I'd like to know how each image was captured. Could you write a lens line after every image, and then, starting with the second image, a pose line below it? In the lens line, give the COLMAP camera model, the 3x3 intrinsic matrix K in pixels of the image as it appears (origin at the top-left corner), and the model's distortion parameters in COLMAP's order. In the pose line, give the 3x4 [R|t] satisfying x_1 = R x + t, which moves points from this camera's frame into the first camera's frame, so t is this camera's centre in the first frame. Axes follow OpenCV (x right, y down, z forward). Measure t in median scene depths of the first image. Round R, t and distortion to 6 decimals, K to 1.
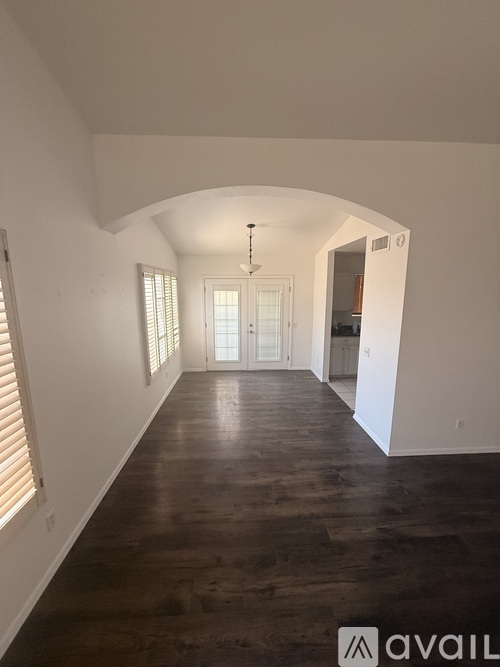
lens RADIAL K [[268.2, 0, 249.6], [0, 268.2, 334.3], [0, 0, 1]] dist [-0.000940, -0.000051]
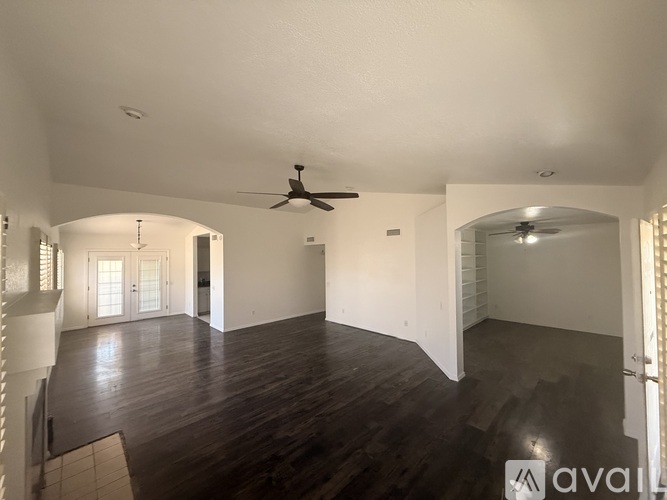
lens RADIAL K [[268.2, 0, 335.1], [0, 268.2, 254.3], [0, 0, 1]] dist [-0.000940, -0.000051]
pose [[0.750793, 0.000646, 0.660537, -0.125889], [0.124884, 0.981825, -0.142908, 0.130687], [-0.648624, 0.189785, 0.737068, -0.680986]]
